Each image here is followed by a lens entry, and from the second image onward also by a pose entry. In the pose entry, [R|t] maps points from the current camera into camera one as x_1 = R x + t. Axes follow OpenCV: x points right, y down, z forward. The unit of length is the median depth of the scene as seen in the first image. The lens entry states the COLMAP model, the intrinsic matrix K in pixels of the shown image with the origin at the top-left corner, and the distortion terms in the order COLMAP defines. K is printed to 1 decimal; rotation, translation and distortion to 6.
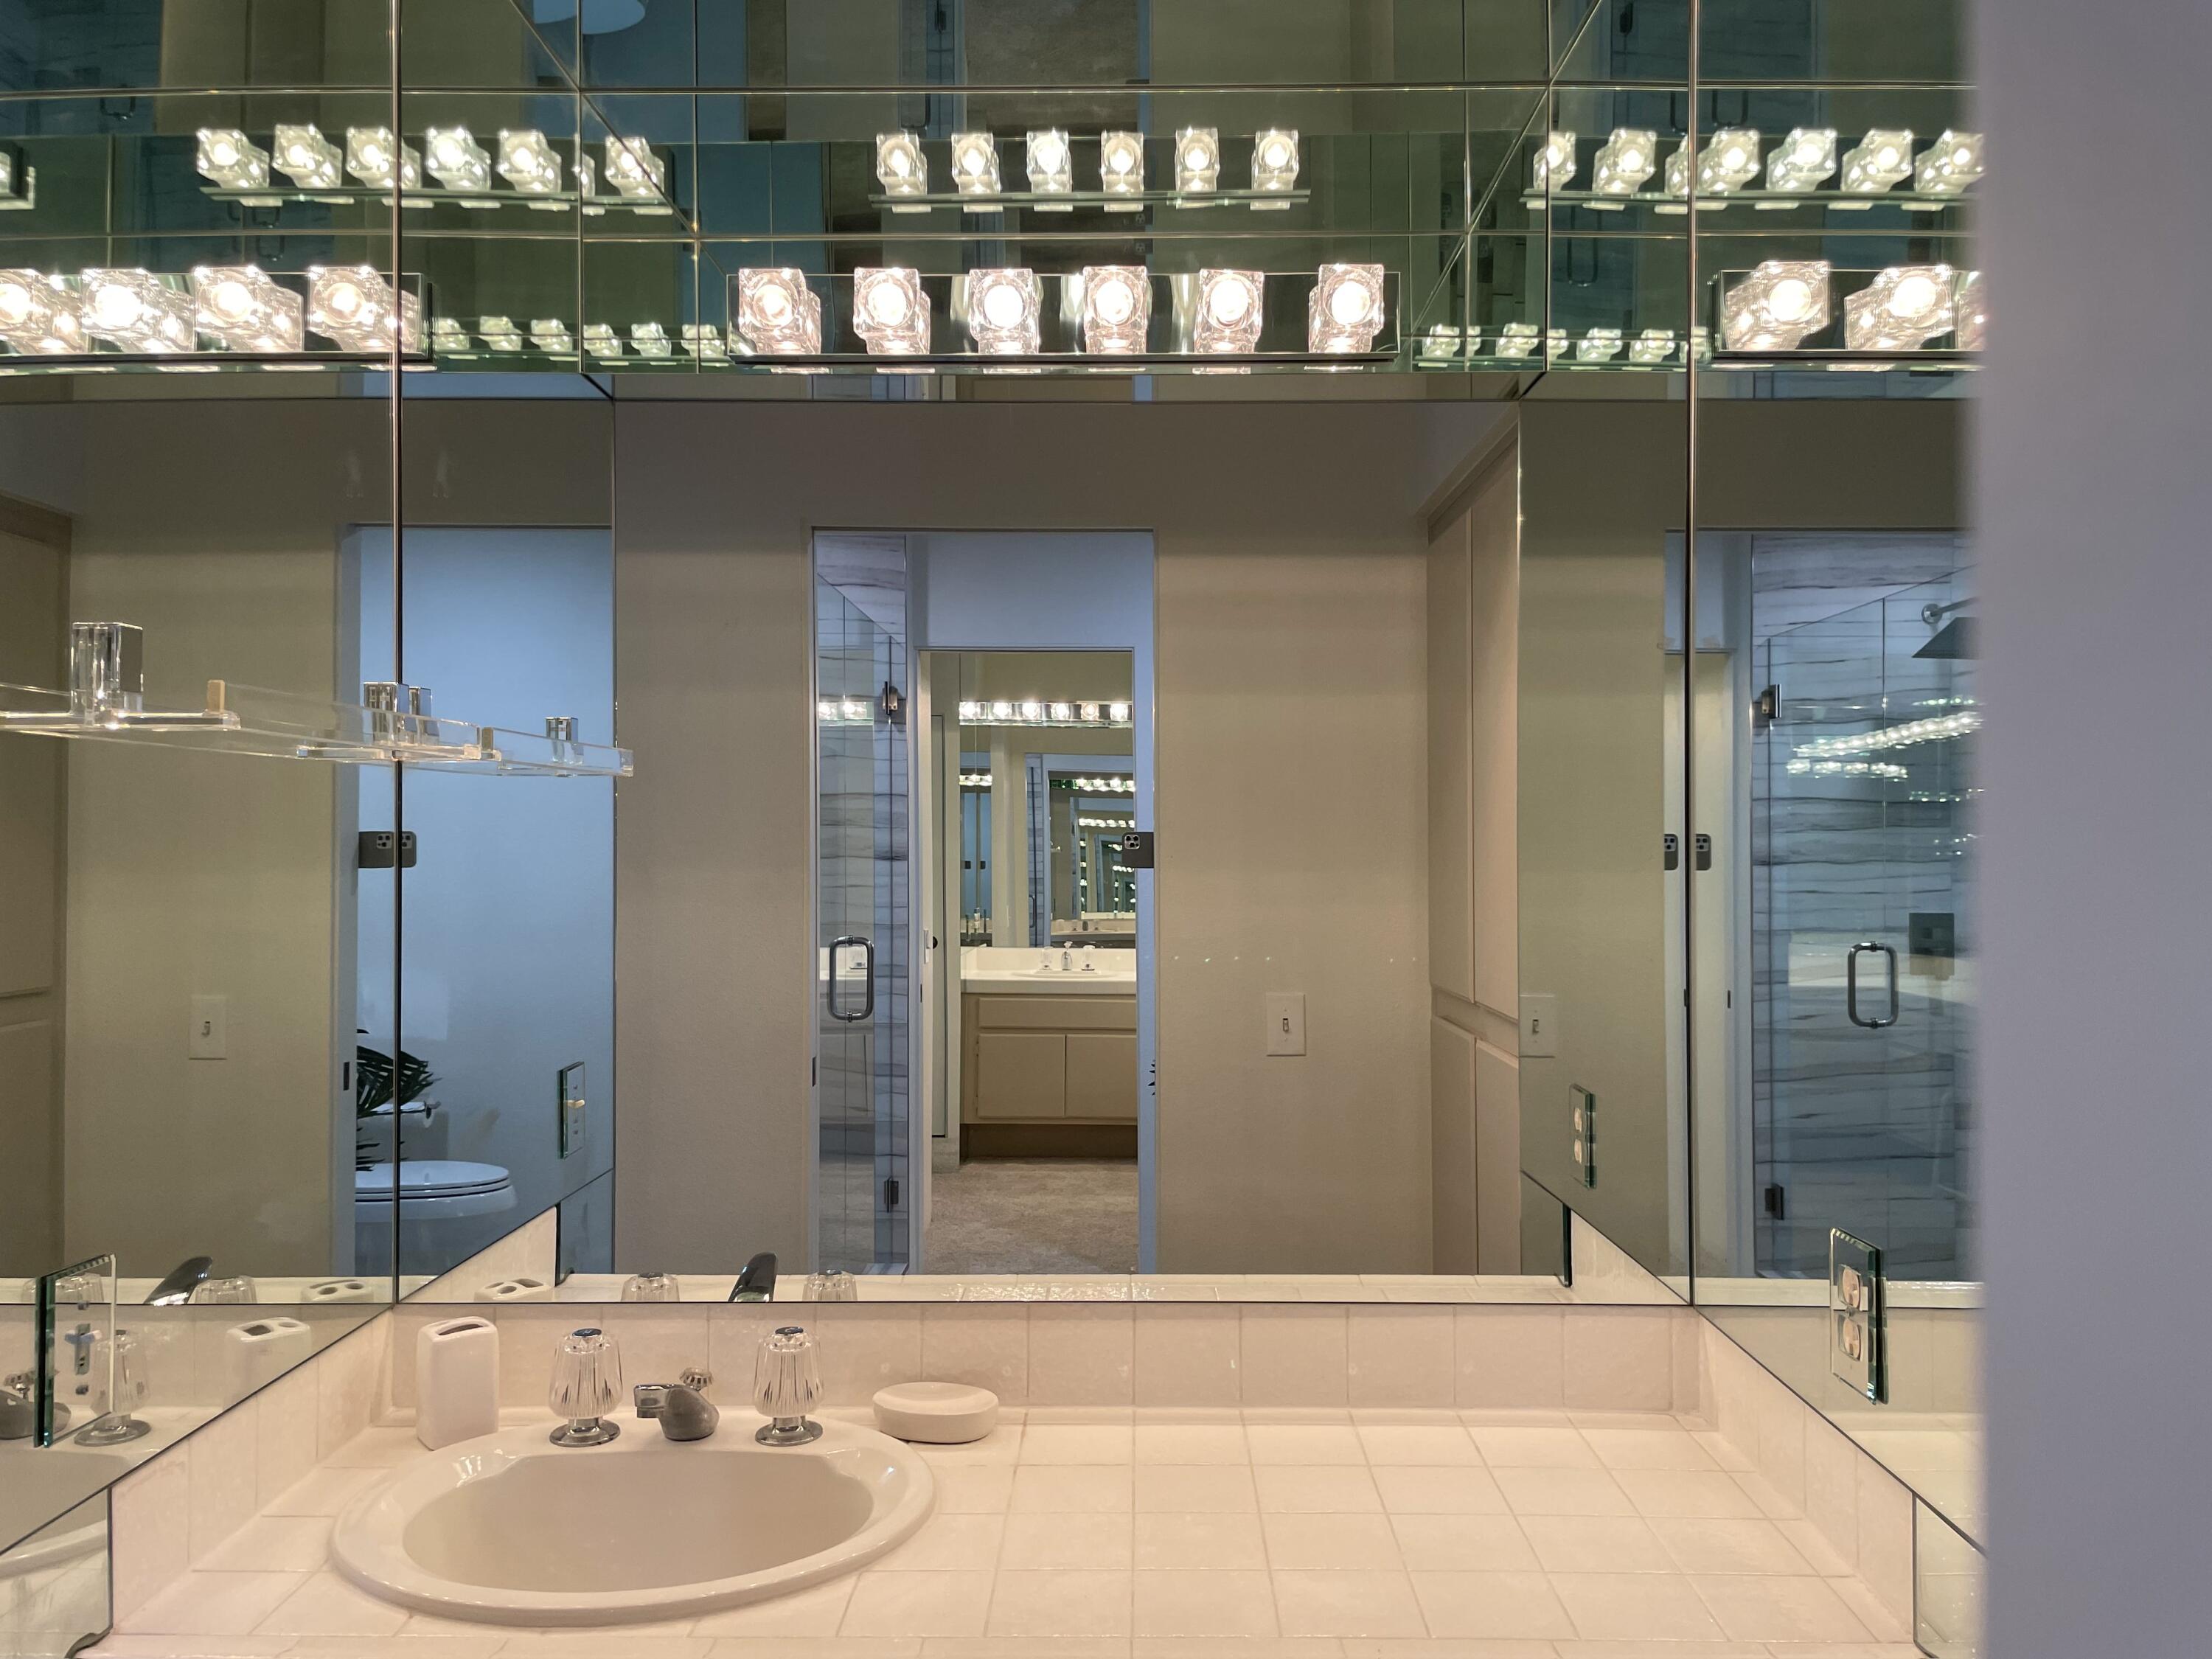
lens RADIAL K [[1695.6, 0, 1097.0], [0, 1695.6, 837.1], [0, 0, 1]] dist [0.084231, -0.113760]
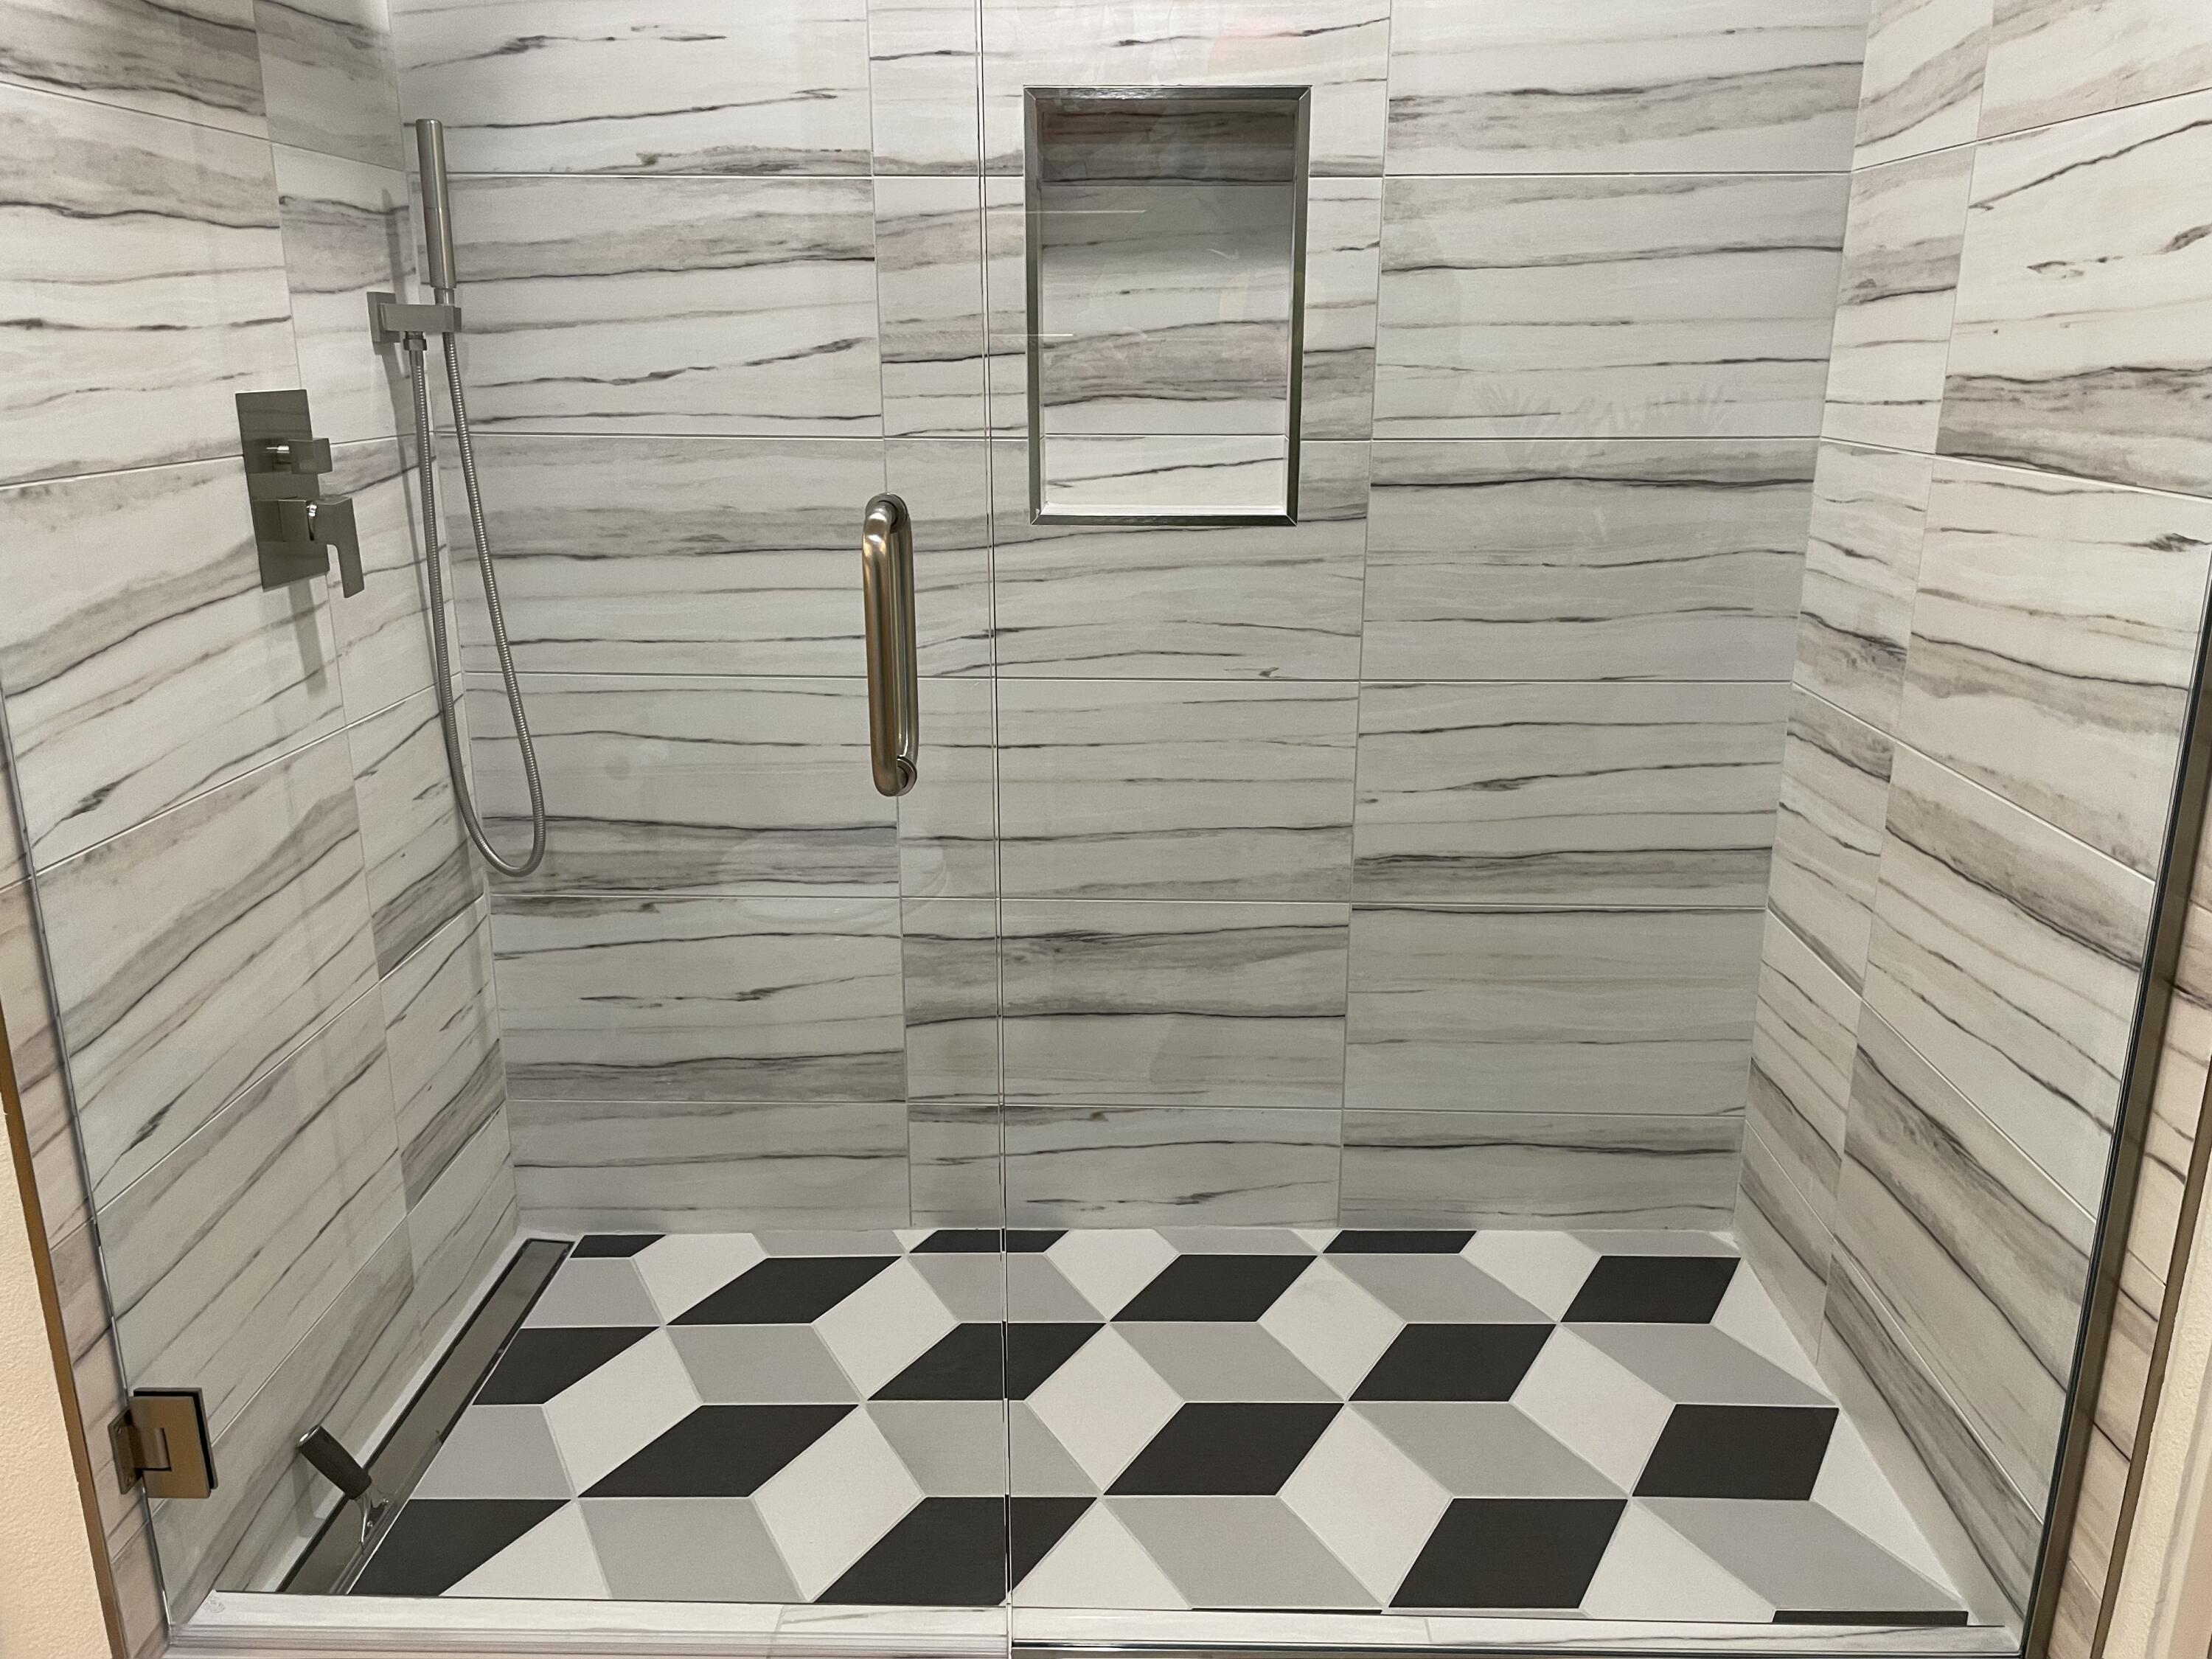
lens RADIAL K [[1695.6, 0, 1144.2], [0, 1695.6, 835.0], [0, 0, 1]] dist [0.084231, -0.113760]
pose [[-0.003881, -0.283473, 0.958972, 0.146388], [-0.021960, 0.958772, 0.283325, 0.028581], [-0.999751, -0.019960, -0.009946, 0.834461]]
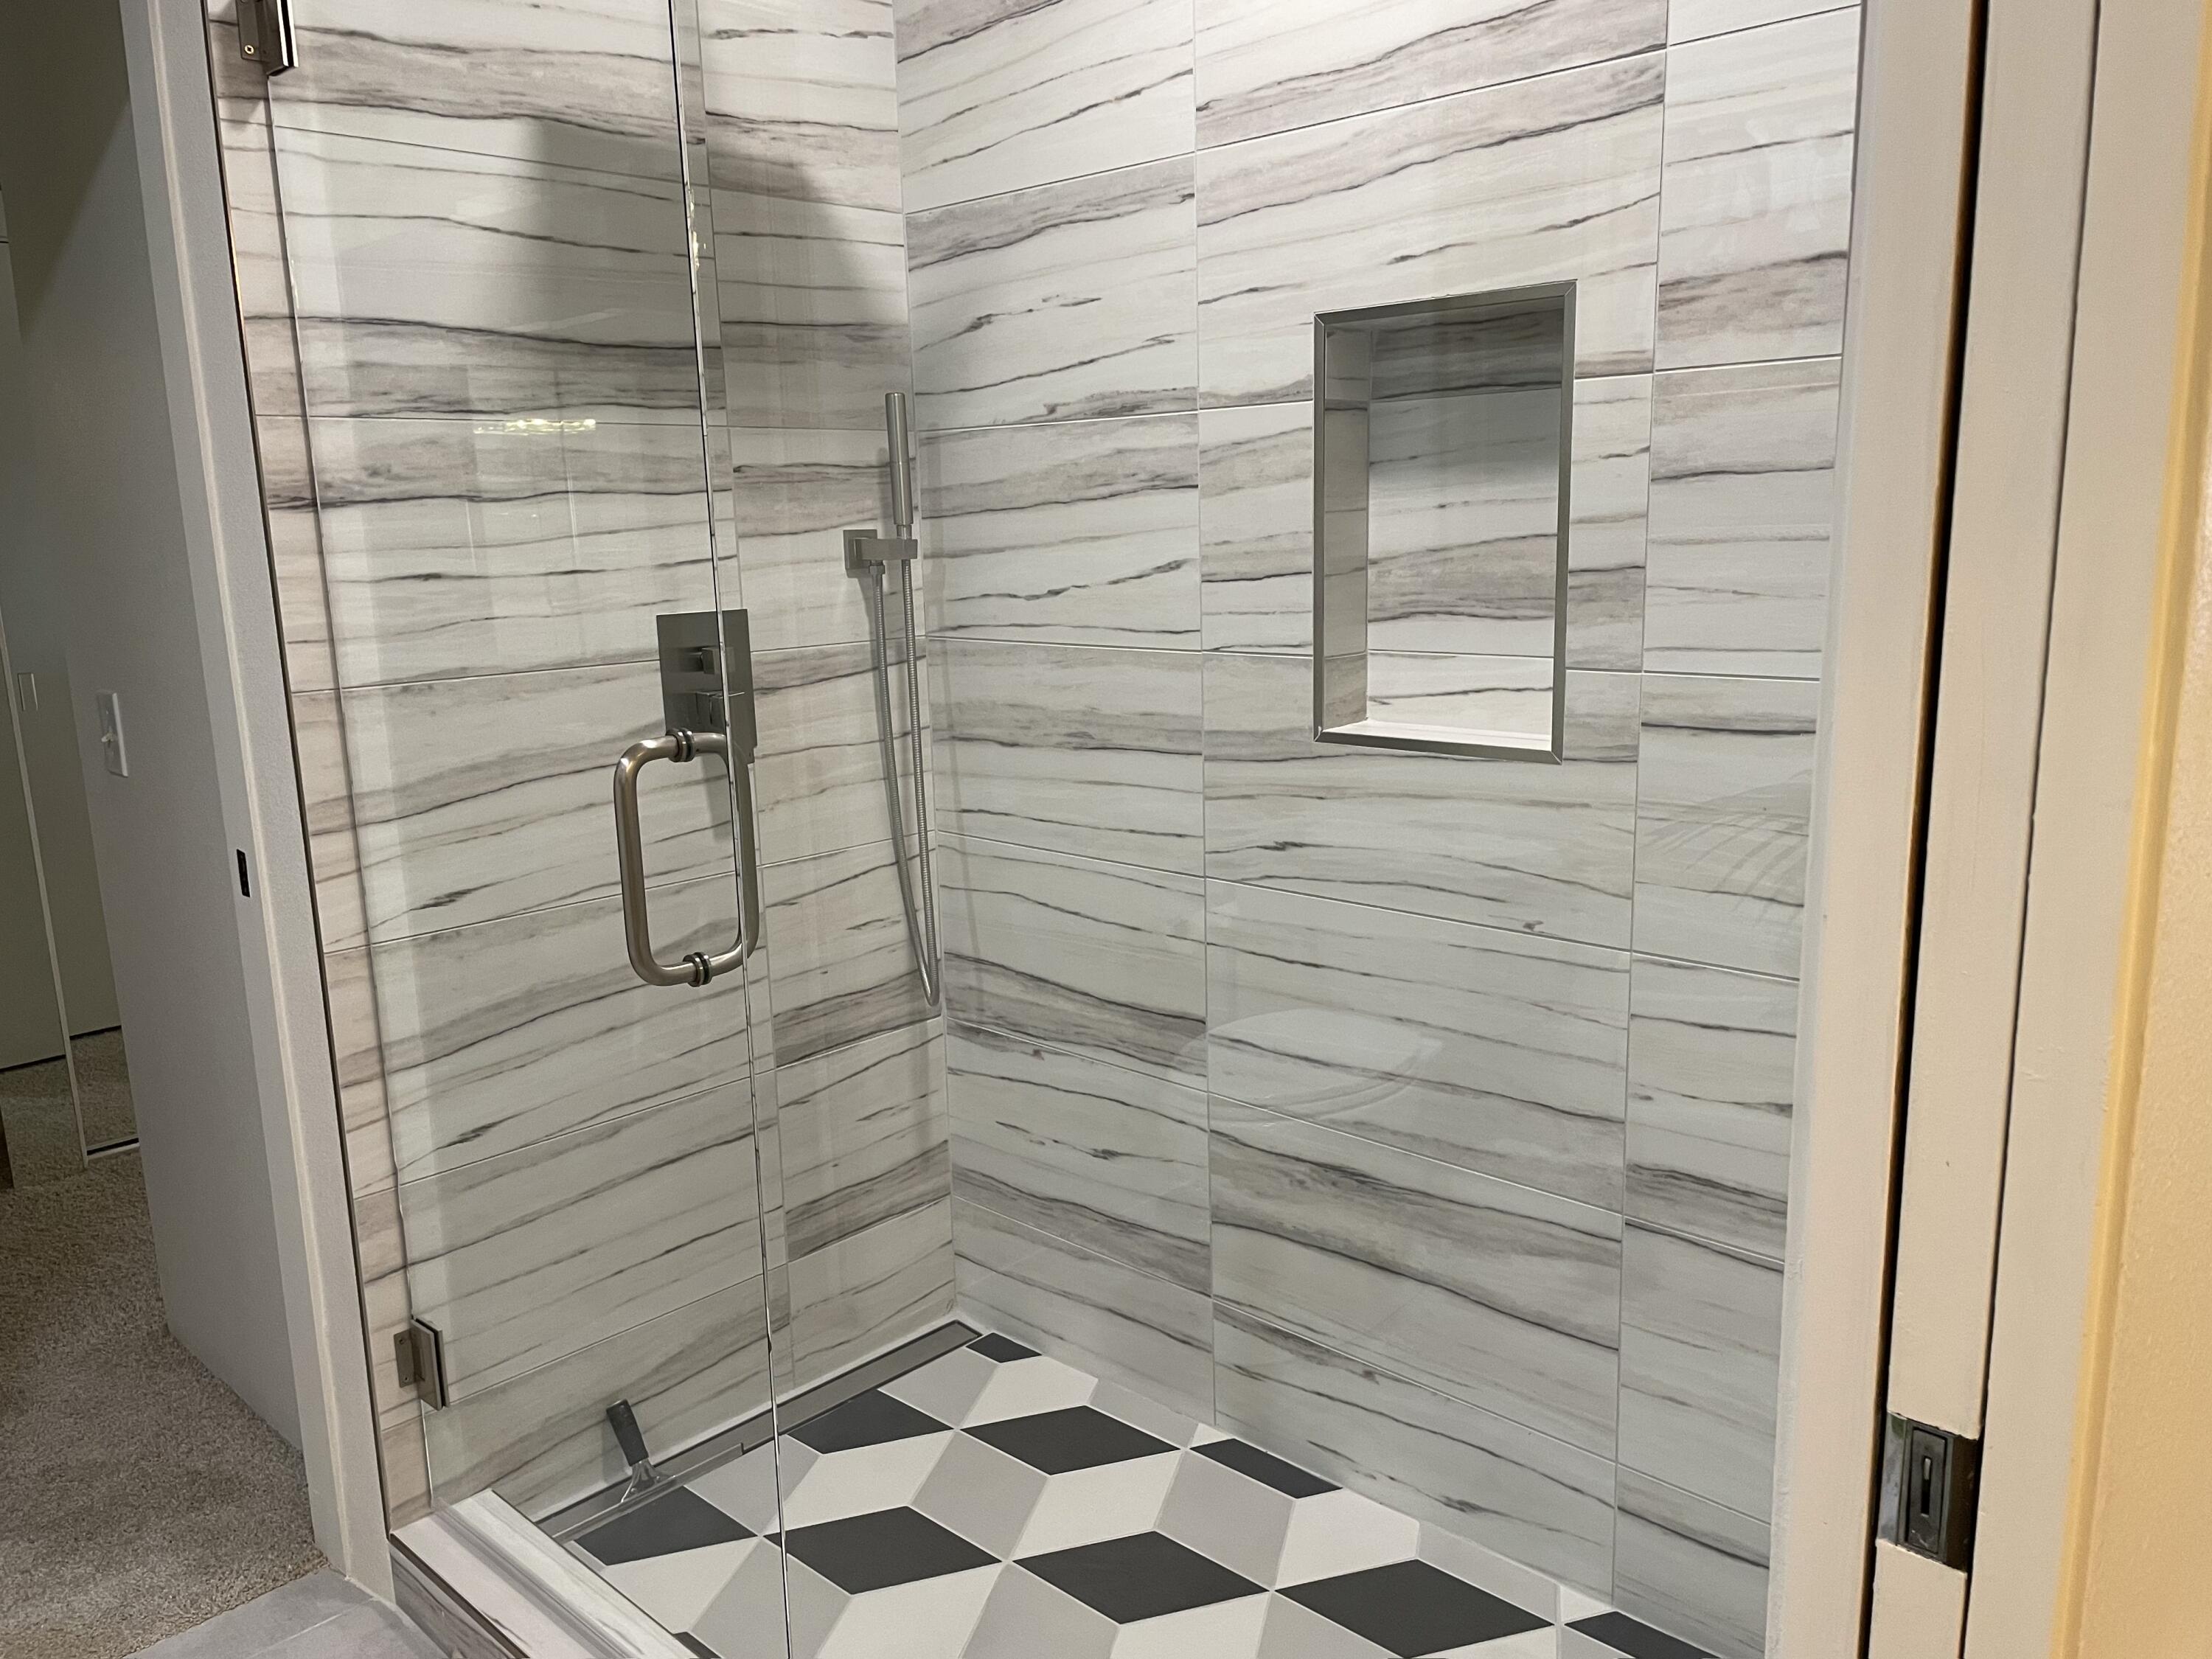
lens RADIAL K [[1695.6, 0, 1093.9], [0, 1695.6, 847.7], [0, 0, 1]] dist [0.084231, -0.113760]
pose [[0.680926, -0.168393, 0.712730, 0.234599], [0.017421, 0.976655, 0.214105, 0.011551], [-0.732145, -0.133373, 0.667964, 0.629369]]
